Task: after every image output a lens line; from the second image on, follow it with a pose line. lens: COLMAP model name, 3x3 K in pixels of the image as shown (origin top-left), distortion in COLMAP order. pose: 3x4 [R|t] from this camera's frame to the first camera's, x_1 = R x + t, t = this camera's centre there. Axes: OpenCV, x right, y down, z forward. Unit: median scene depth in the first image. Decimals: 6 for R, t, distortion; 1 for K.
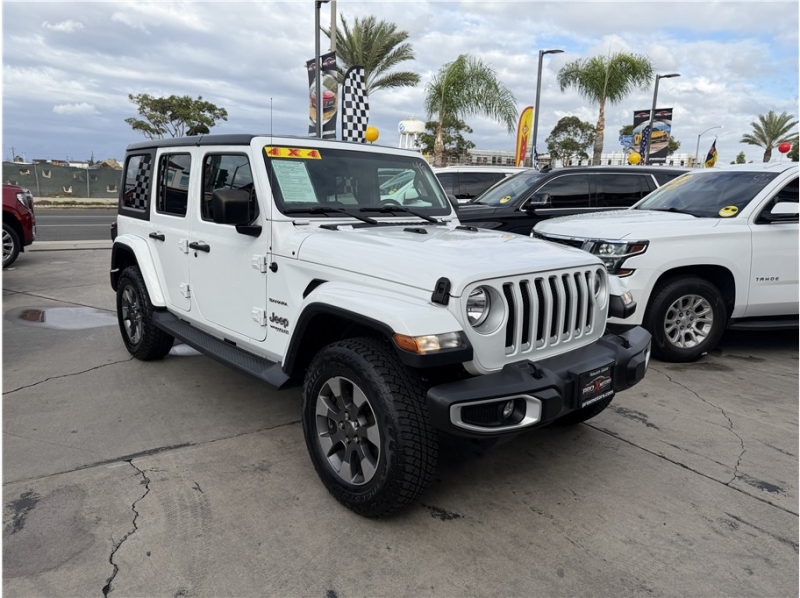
lens RADIAL K [[563.5, 0, 398.9], [0, 563.5, 298.5], [0, 0, 1]] dist [0.025185, -0.034607]
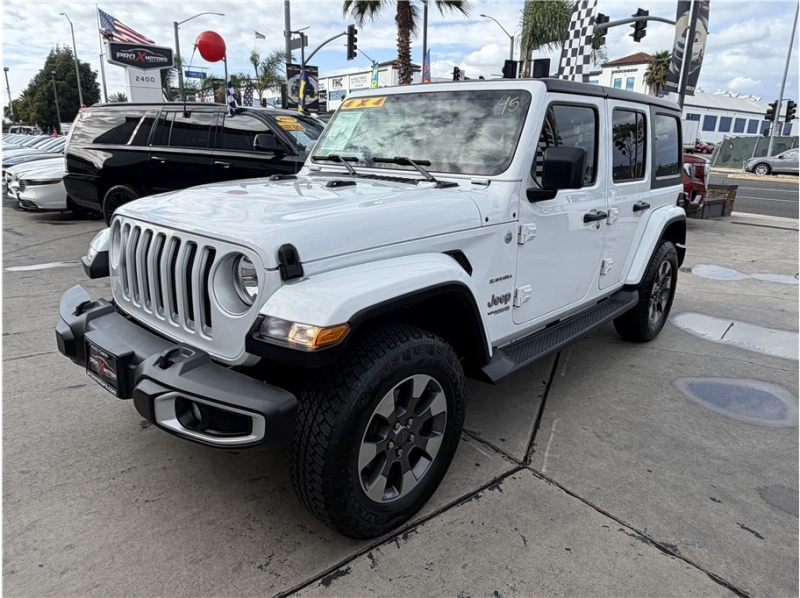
lens RADIAL K [[536.7, 0, 390.4], [0, 536.7, 298.6], [0, 0, 1]] dist [-0.004897, 0.006904]
pose [[0.102292, 0.255837, -0.961293, 0.554015], [-0.212344, 0.949704, 0.230157, -0.102733], [0.971826, 0.180581, 0.151472, 0.634841]]
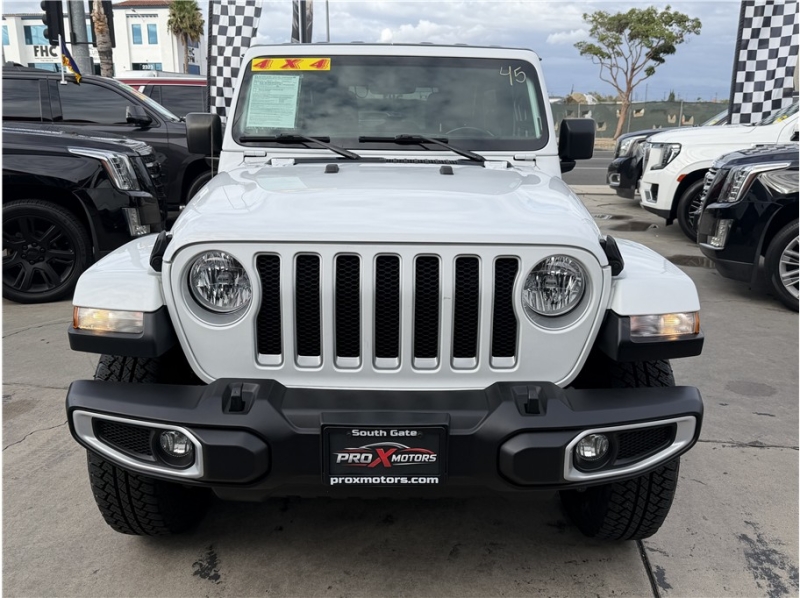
lens RADIAL K [[691.0, 0, 398.1], [0, 691.0, 288.2], [0, 0, 1]] dist [0.034865, -0.054628]
pose [[0.746928, 0.144600, -0.648991, 0.387812], [-0.119901, 0.989357, 0.082441, -0.032549], [0.654005, 0.016237, 0.756316, 0.250059]]
